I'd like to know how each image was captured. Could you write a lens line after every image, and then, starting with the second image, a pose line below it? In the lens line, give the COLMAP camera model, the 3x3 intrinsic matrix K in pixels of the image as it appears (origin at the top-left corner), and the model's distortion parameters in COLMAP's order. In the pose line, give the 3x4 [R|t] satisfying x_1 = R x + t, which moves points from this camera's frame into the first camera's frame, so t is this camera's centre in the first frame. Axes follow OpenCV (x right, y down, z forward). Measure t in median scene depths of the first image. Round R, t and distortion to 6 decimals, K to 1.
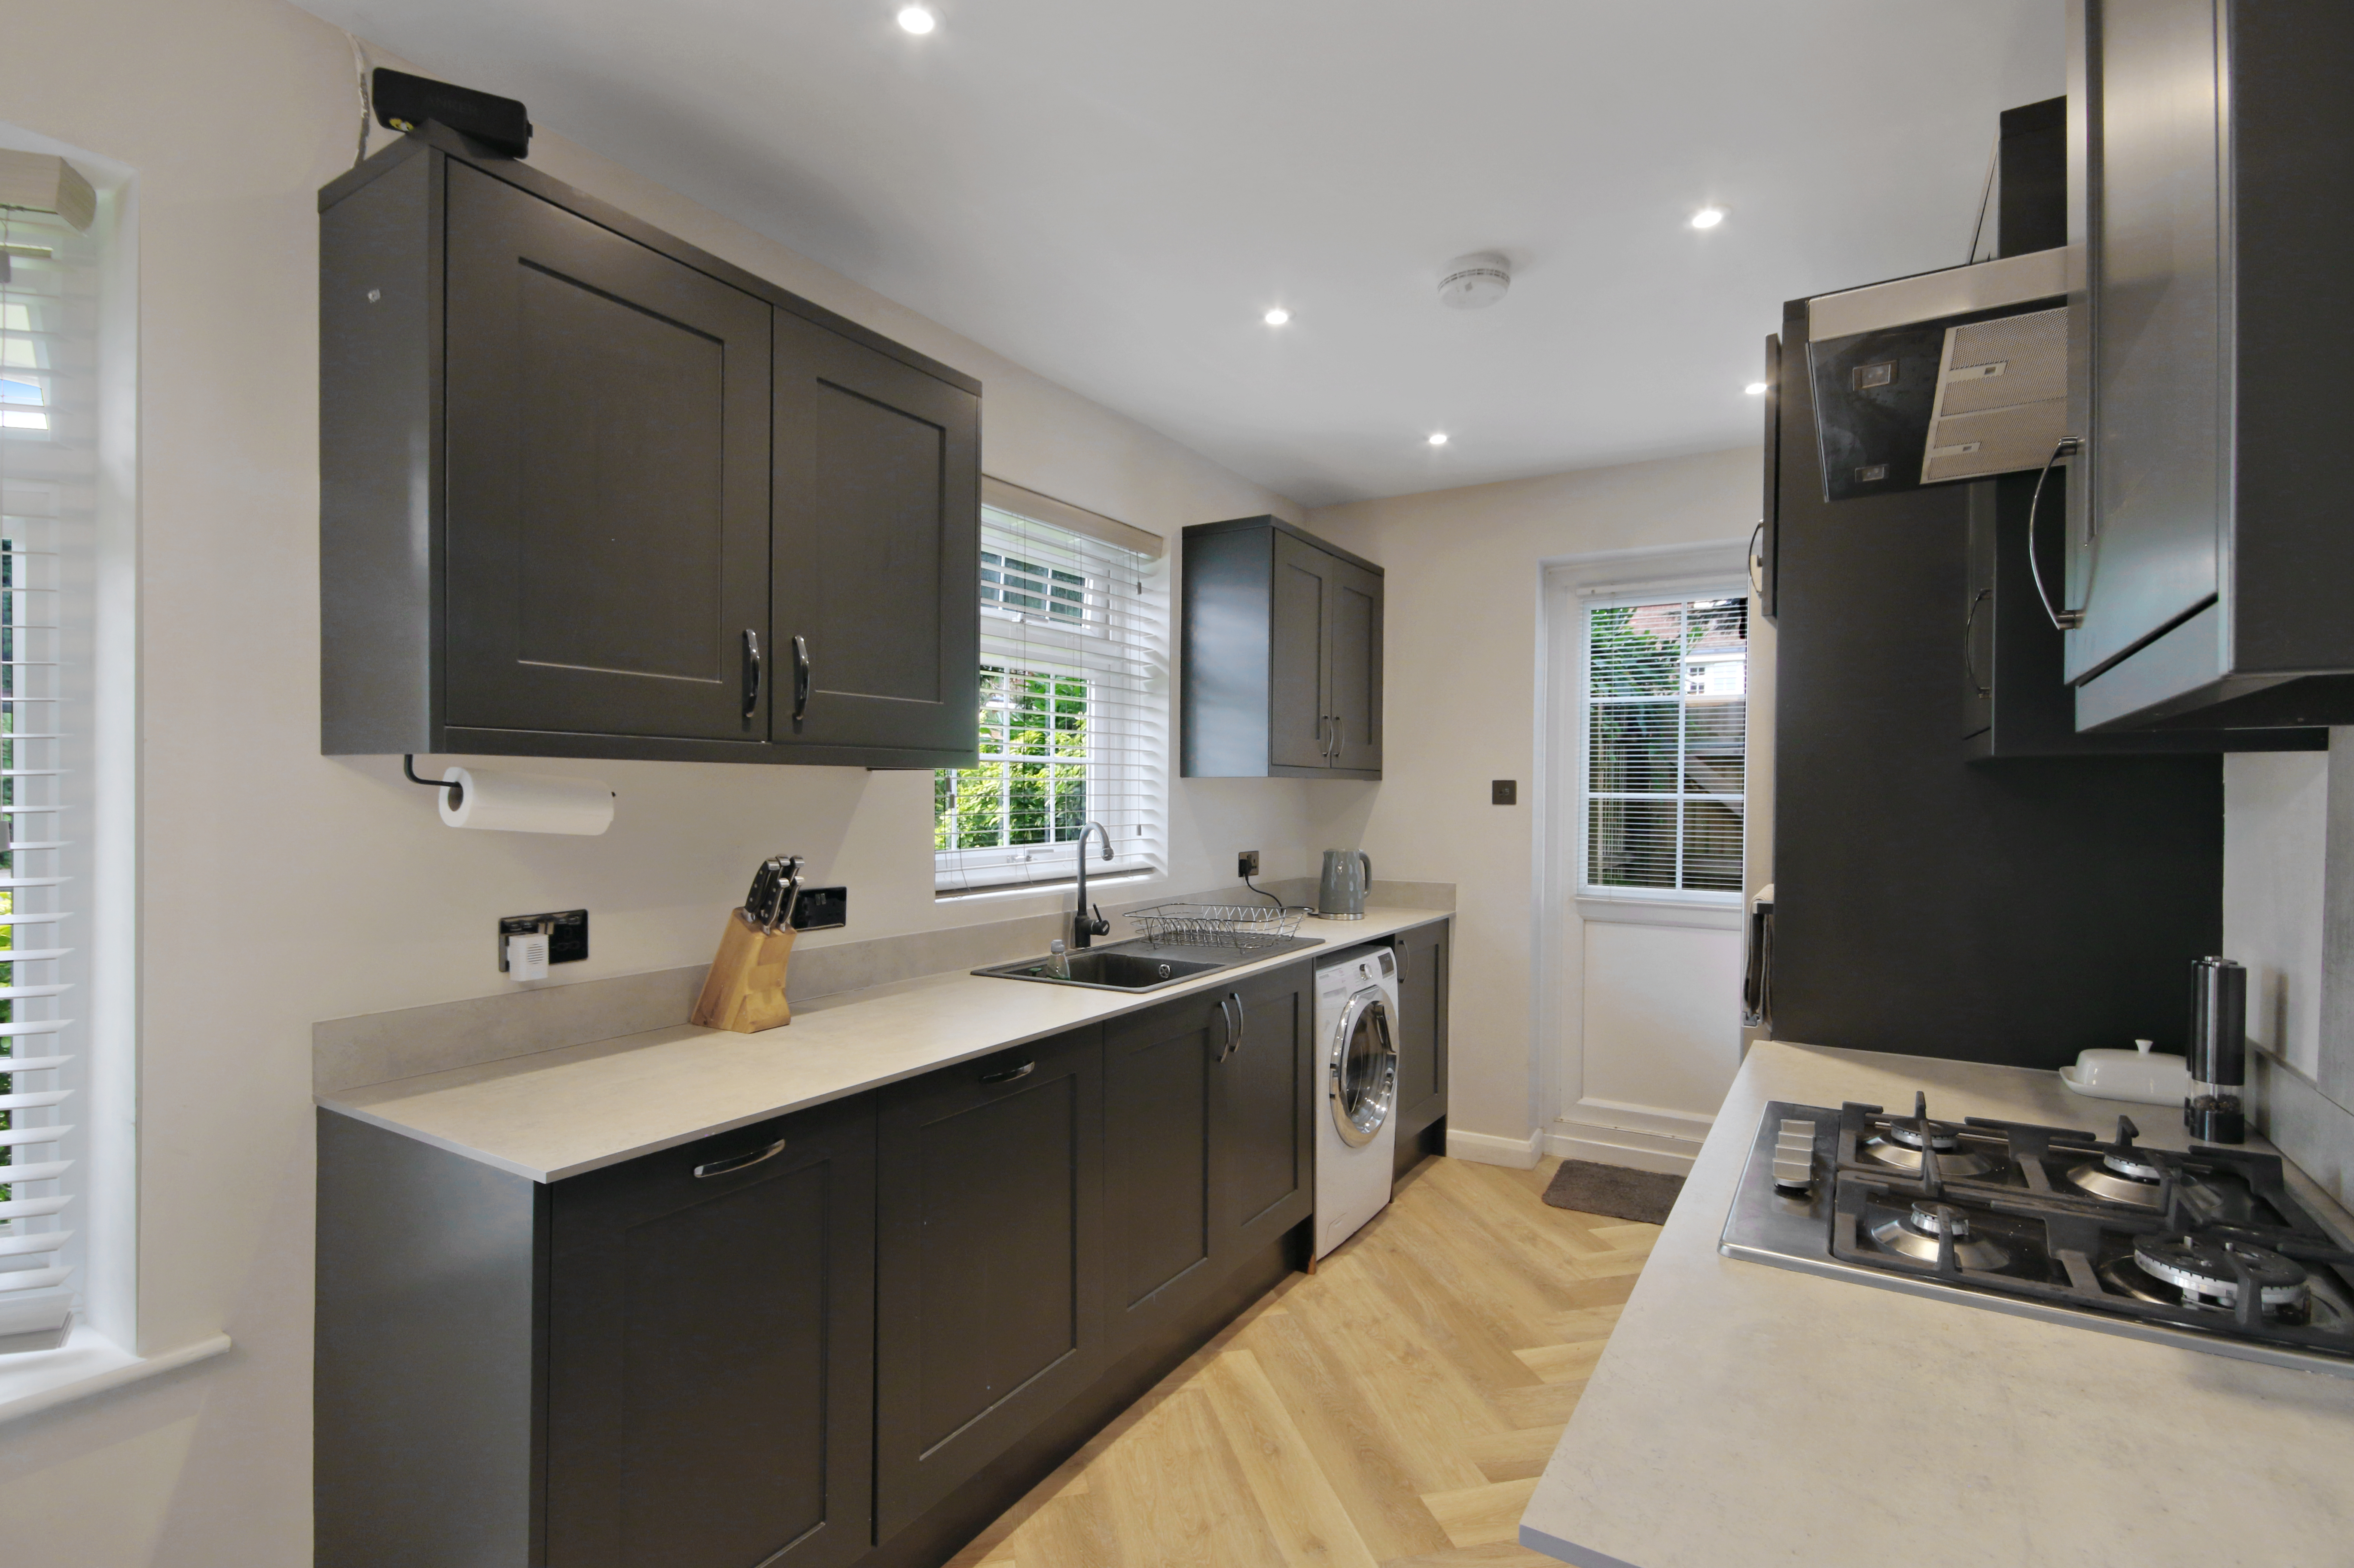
lens RADIAL K [[1103.4, 0, 1178.9], [0, 1103.4, 770.2], [0, 0, 1]] dist [0.012237, -0.007023]
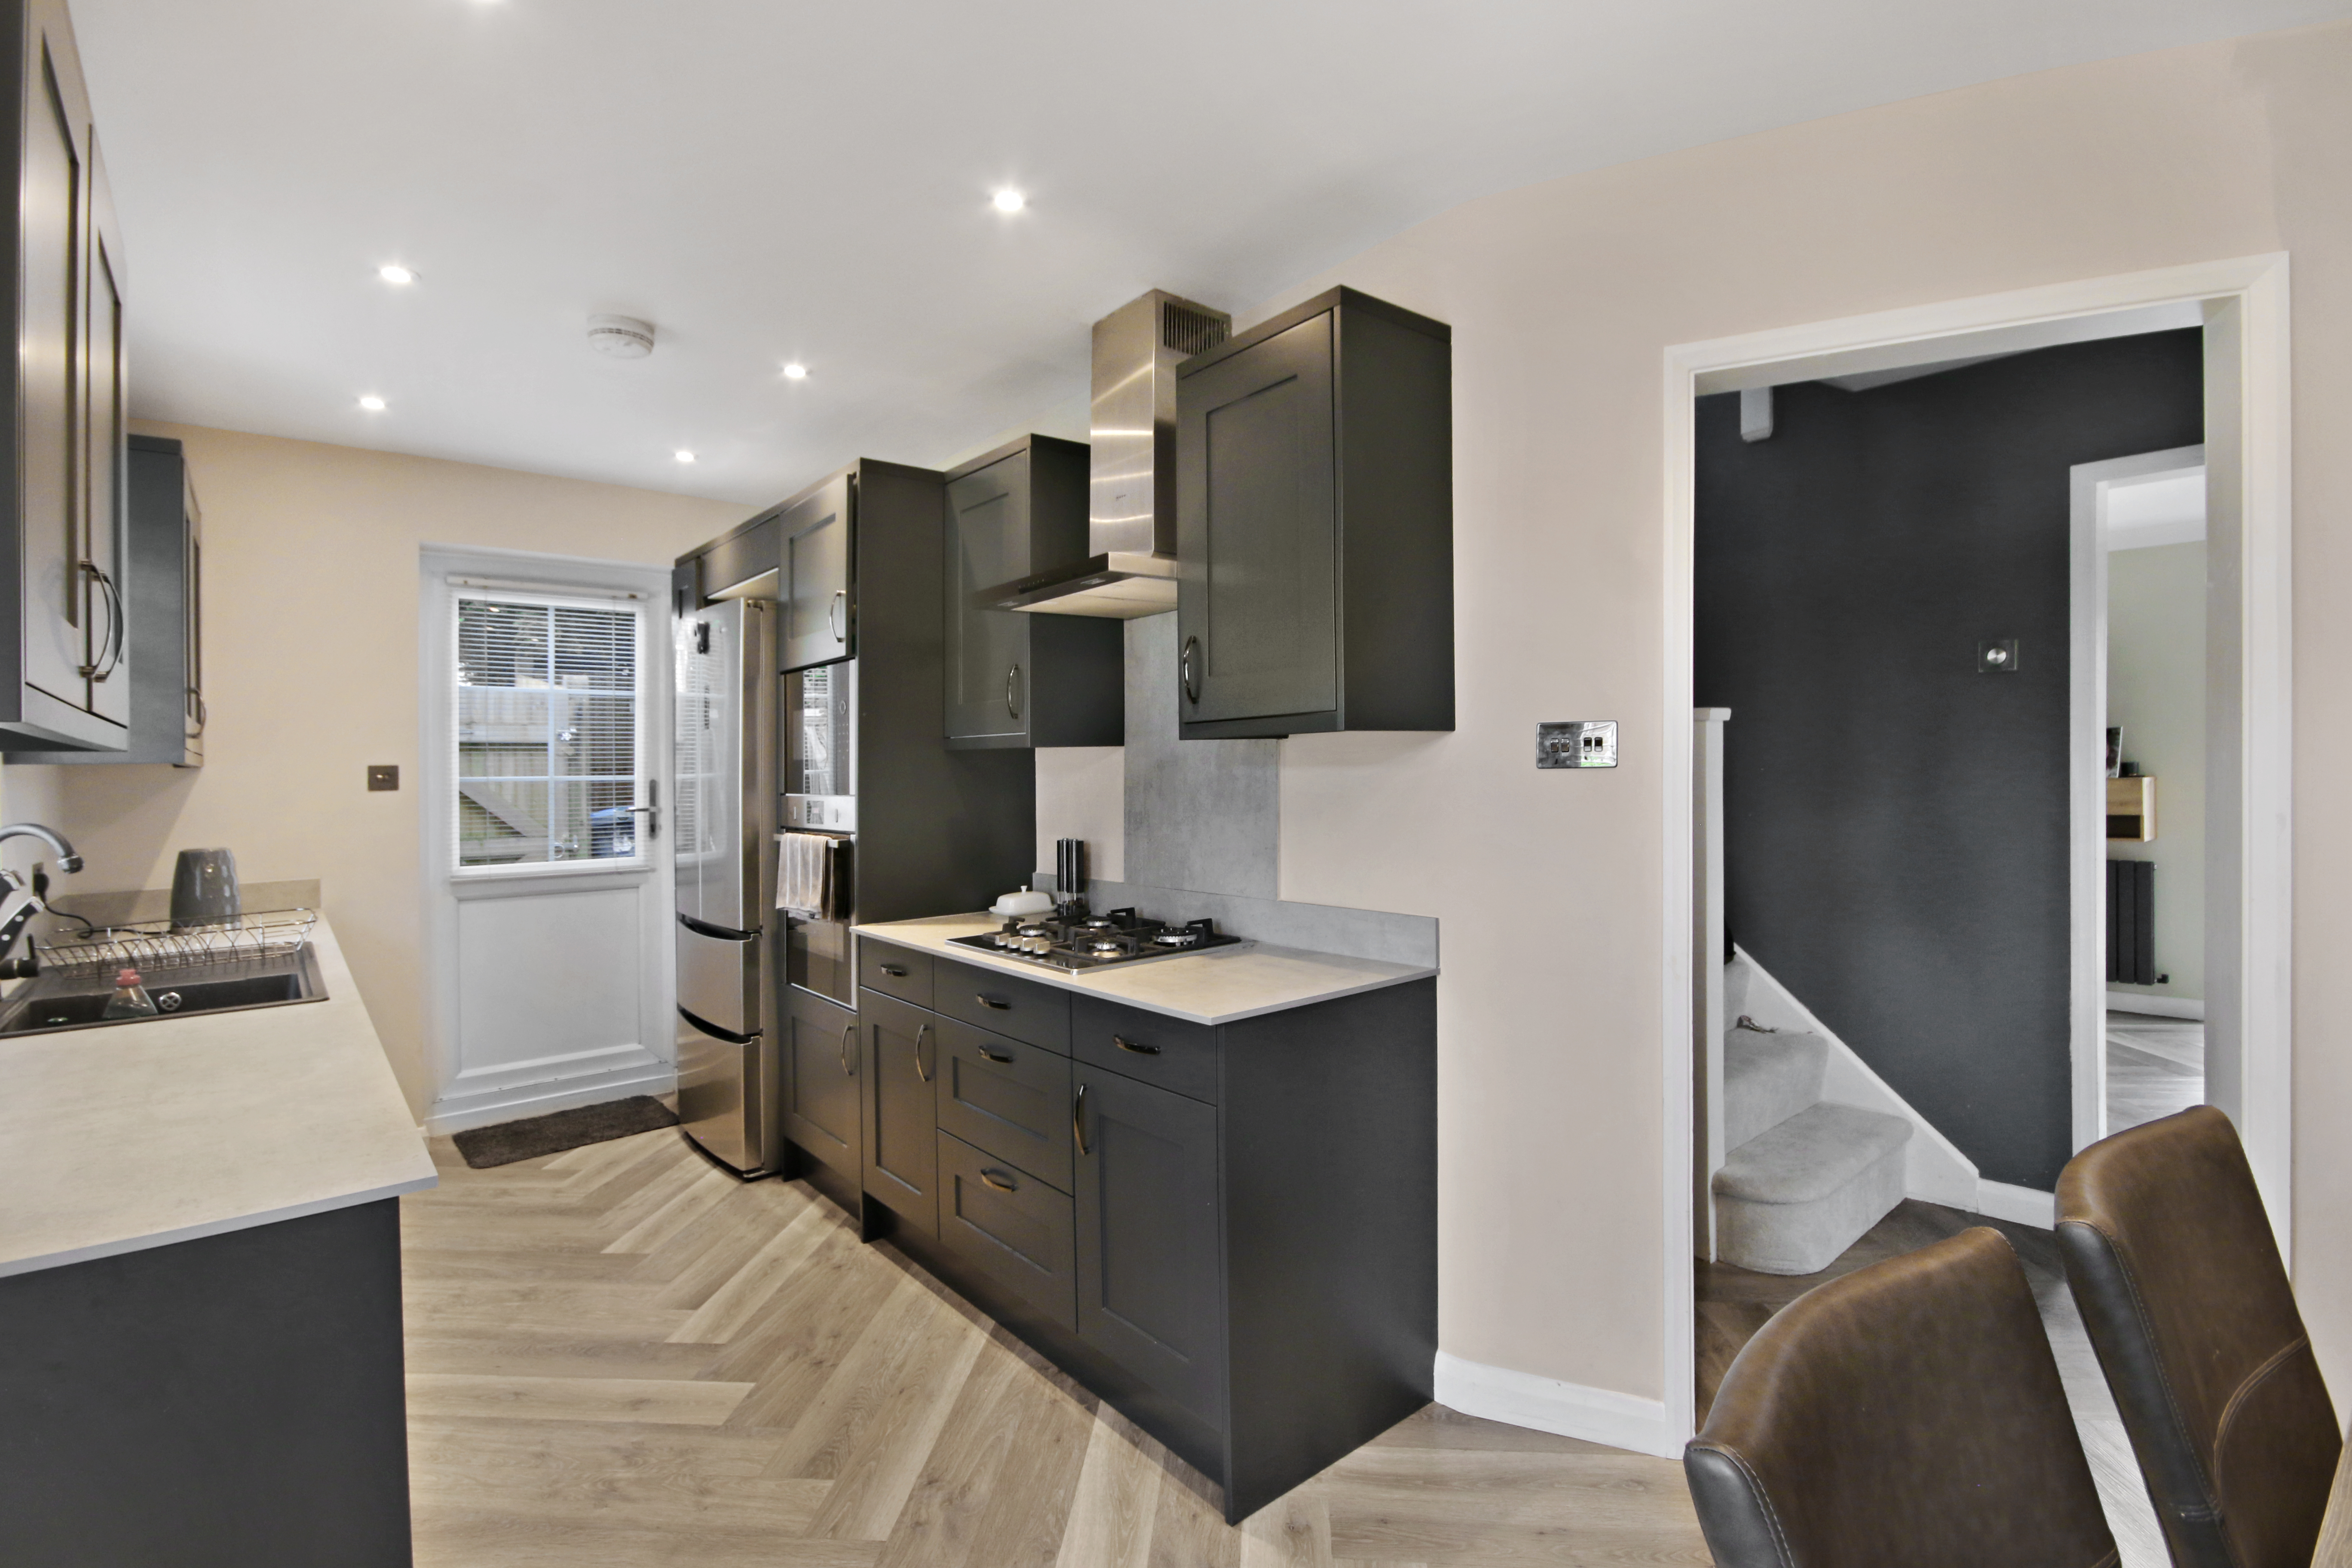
lens RADIAL K [[1102.5, 0, 1188.7], [0, 1102.5, 783.6], [0, 0, 1]] dist [0.012237, -0.007023]
pose [[0.304339, -0.022037, 0.952309, -0.598045], [0.001018, 0.999739, 0.022809, 0.005673], [-0.952563, -0.005973, 0.304282, 0.058876]]
